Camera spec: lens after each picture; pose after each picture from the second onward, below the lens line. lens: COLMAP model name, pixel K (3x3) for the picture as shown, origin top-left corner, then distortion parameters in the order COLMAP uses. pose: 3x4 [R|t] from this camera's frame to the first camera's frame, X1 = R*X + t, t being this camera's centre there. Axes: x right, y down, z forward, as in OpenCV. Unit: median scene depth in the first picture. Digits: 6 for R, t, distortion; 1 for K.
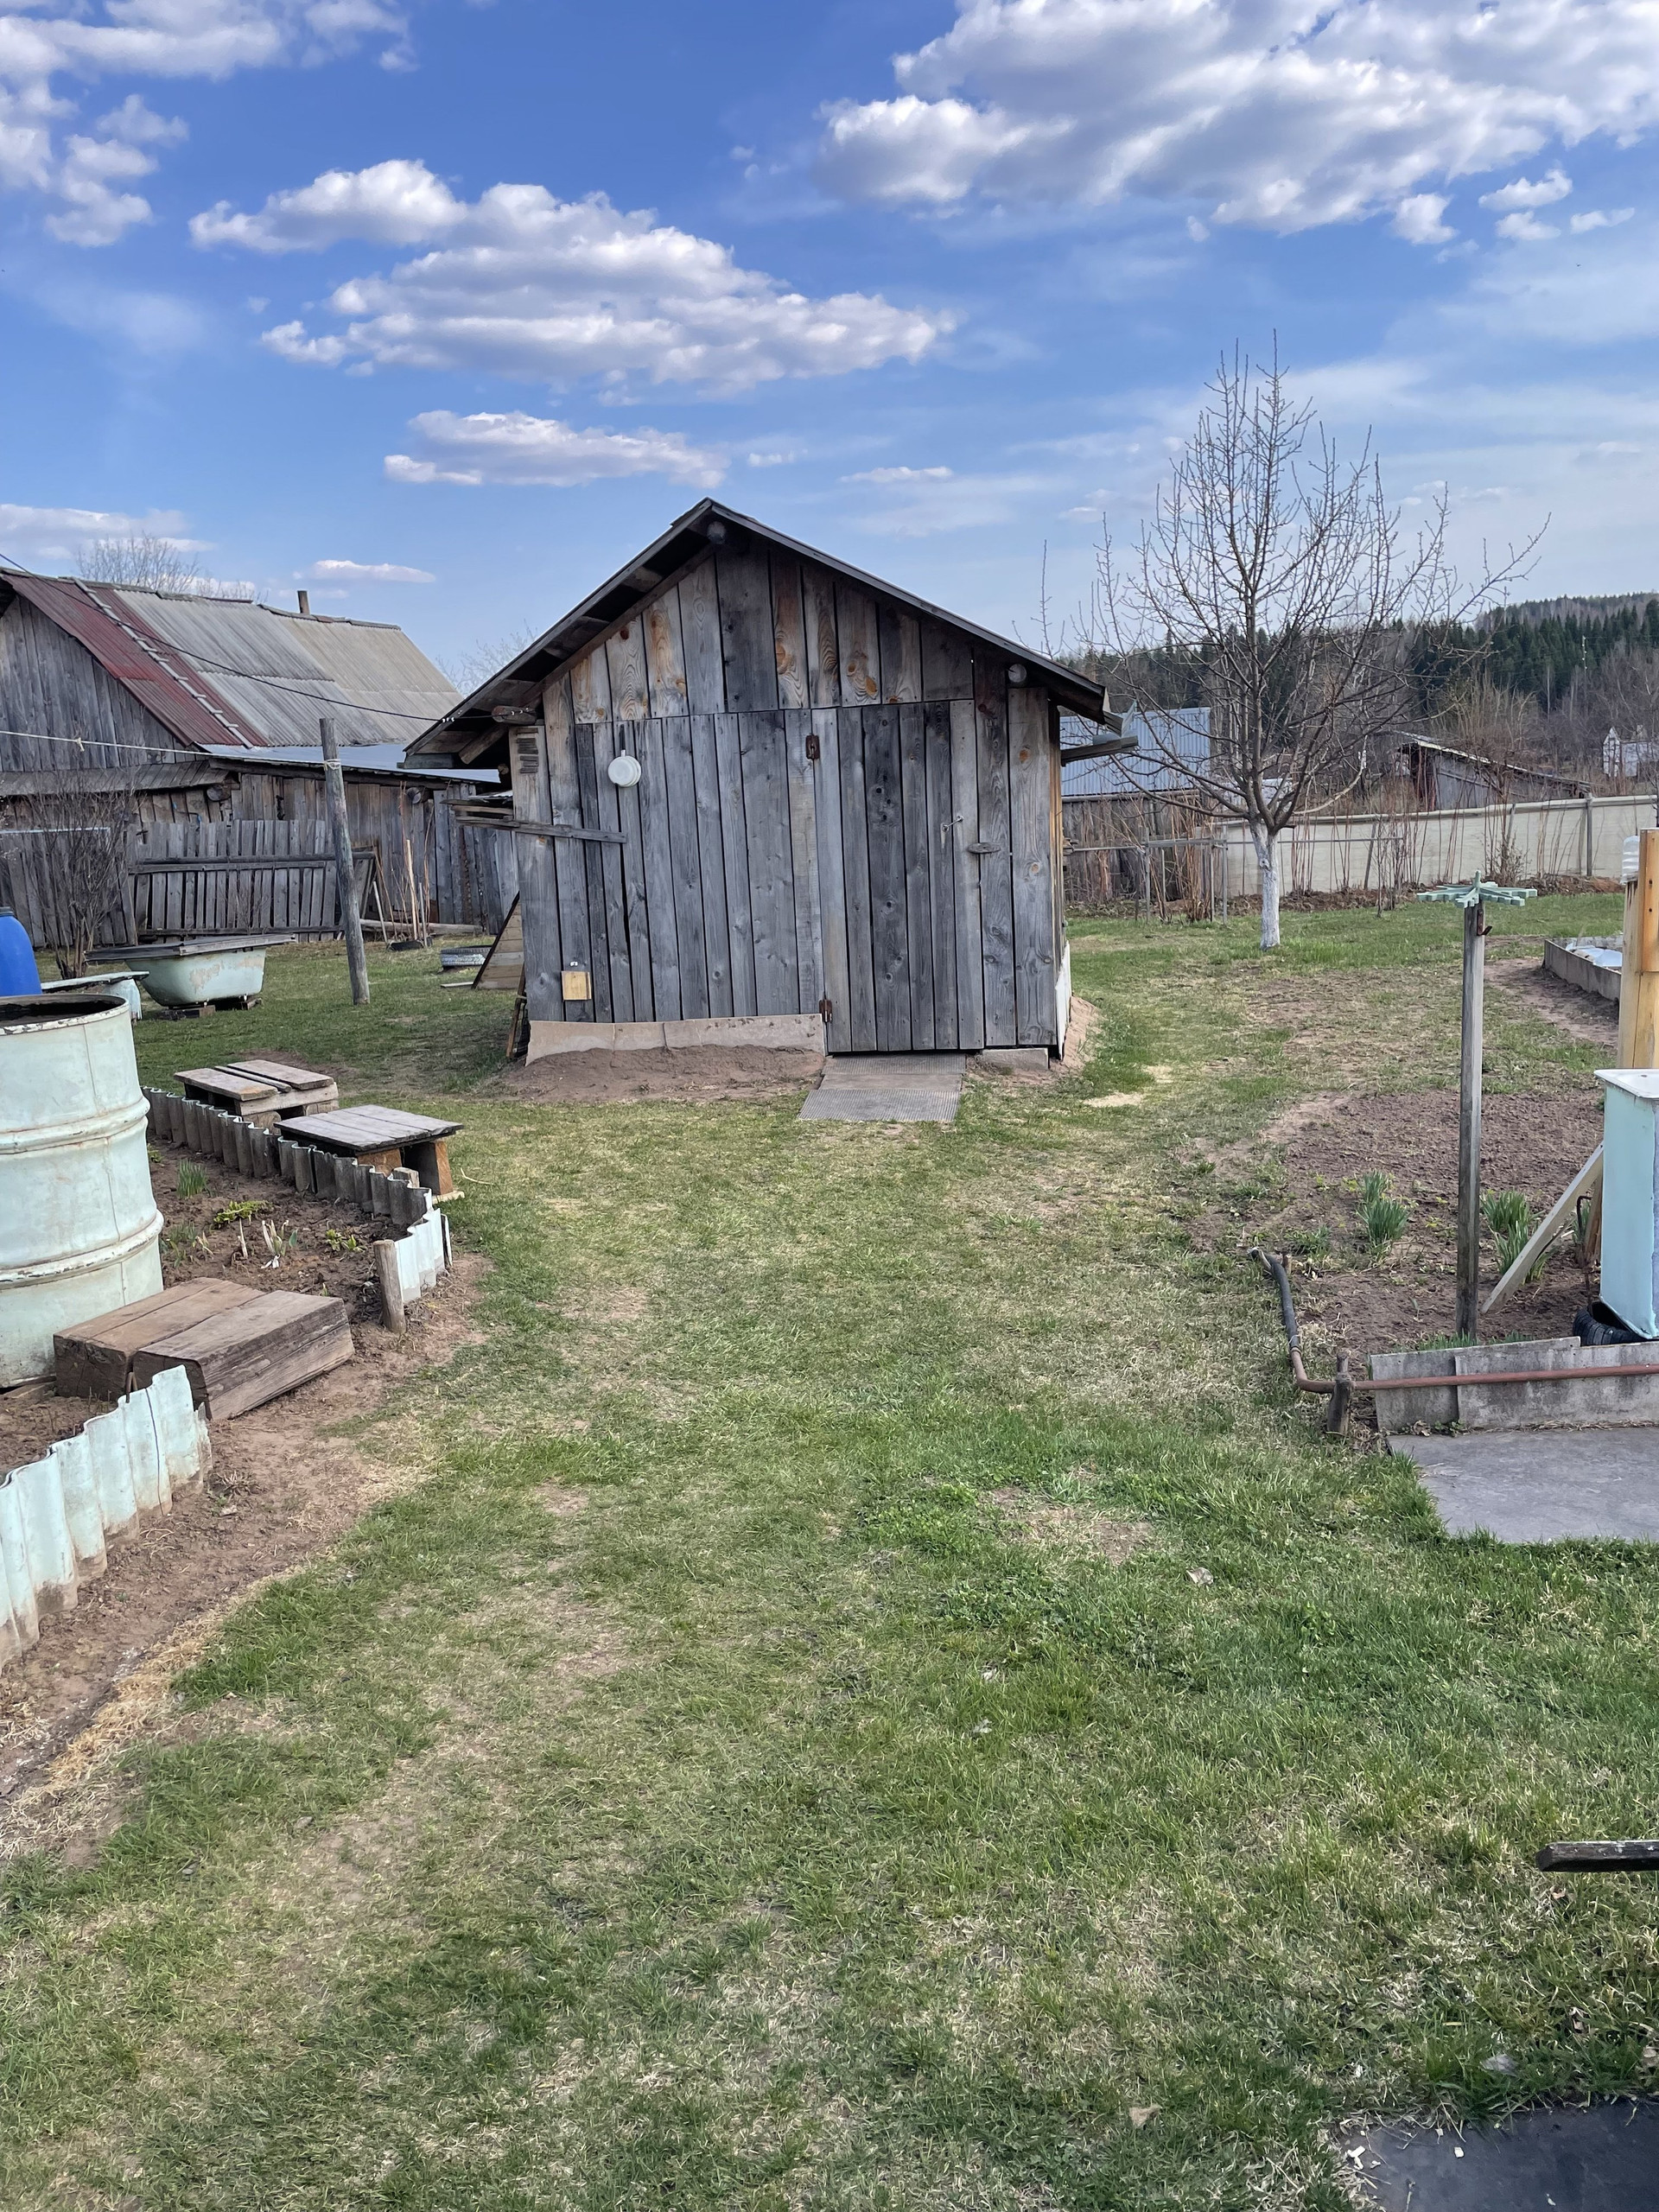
lens RADIAL K [[1712.1, 0, 867.8], [0, 1712.1, 1101.2], [0, 0, 1]] dist [0.120632, -0.148480]
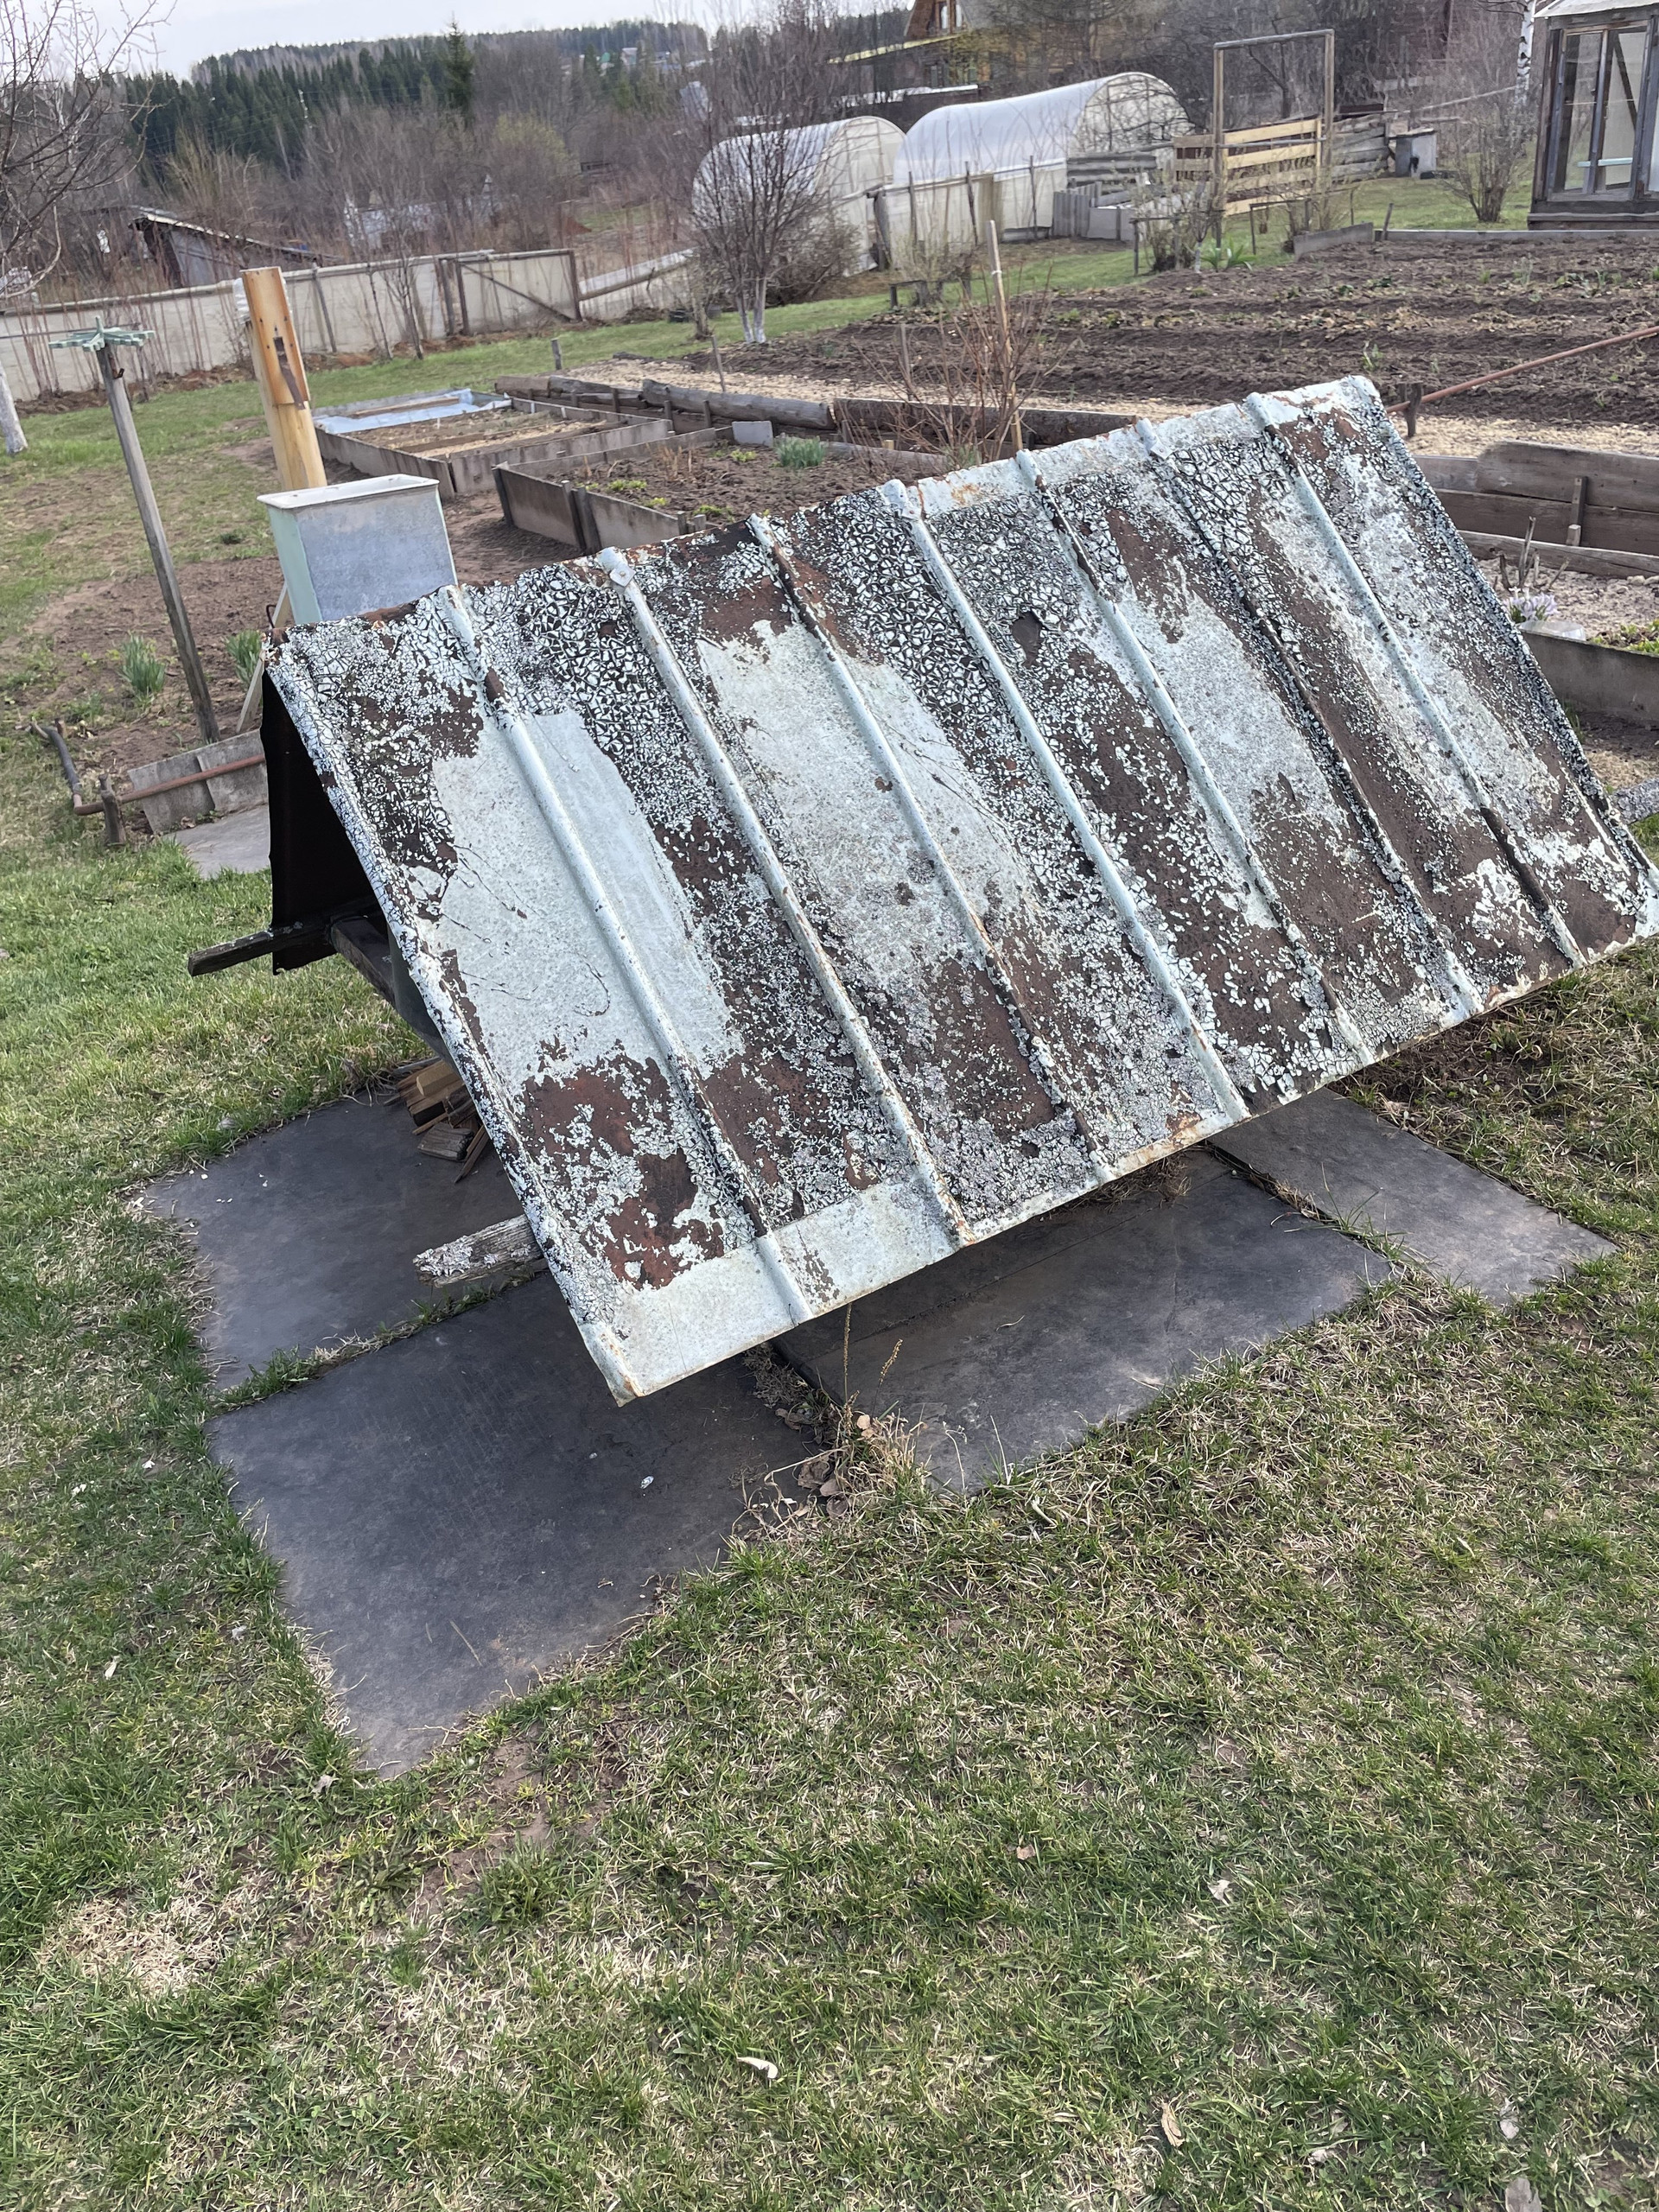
lens RADIAL K [[1712.1, 0, 867.8], [0, 1712.1, 1101.2], [0, 0, 1]] dist [0.120632, -0.148480]
pose [[0.802570, -0.304037, 0.513266, 0.013777], [0.160749, 0.938774, 0.304735, 0.058329], [-0.574492, -0.162064, 0.802306, -0.207498]]
